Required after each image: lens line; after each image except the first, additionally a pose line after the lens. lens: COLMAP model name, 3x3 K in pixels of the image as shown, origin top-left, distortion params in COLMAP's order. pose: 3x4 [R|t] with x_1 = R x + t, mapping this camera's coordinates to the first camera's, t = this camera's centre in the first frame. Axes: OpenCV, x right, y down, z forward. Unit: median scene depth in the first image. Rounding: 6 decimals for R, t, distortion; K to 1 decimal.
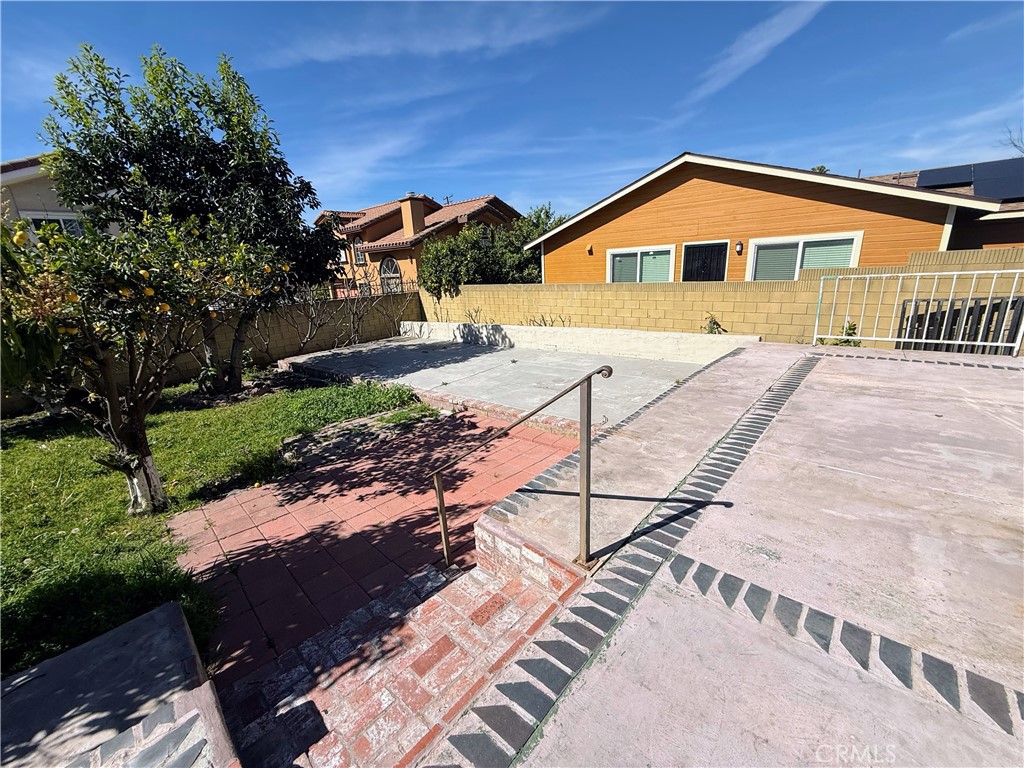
lens RADIAL K [[408.5, 0, 511.0], [0, 408.5, 386.2], [0, 0, 1]] dist [-0.001792, 0.000646]
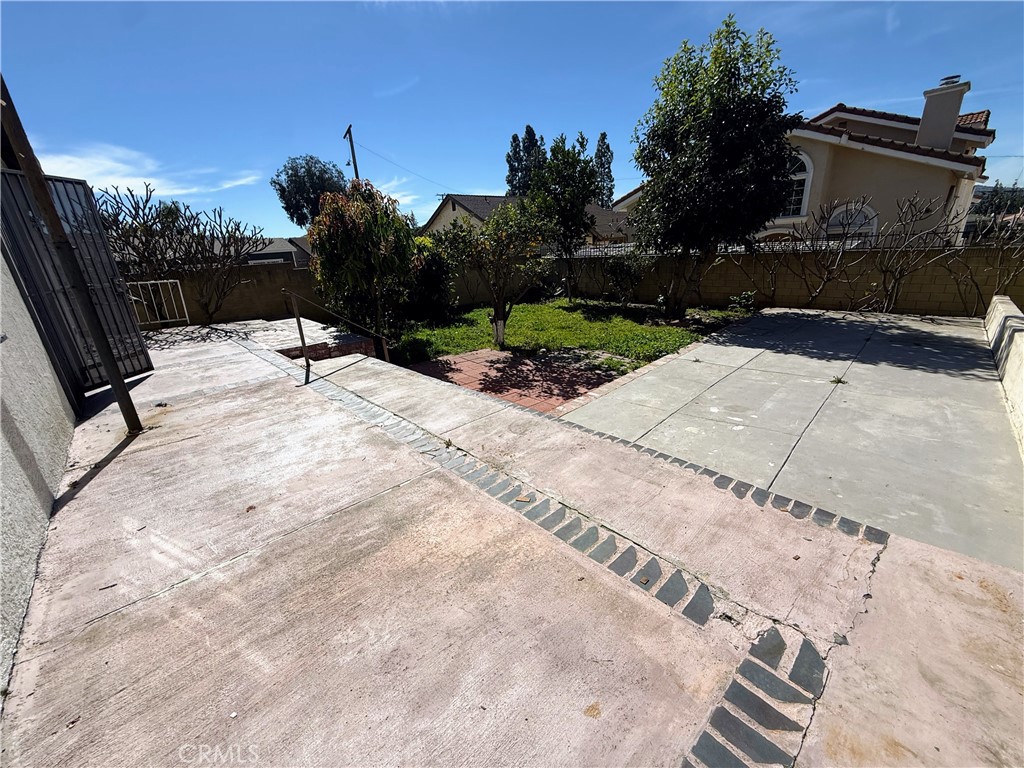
lens RADIAL K [[408.5, 0, 511.8], [0, 408.5, 388.6], [0, 0, 1]] dist [-0.001792, 0.000646]
pose [[-0.063948, 0.389875, -0.918645, 0.959141], [-0.223110, 0.891643, 0.393947, -0.289629], [0.972693, 0.230151, 0.029966, 0.830539]]
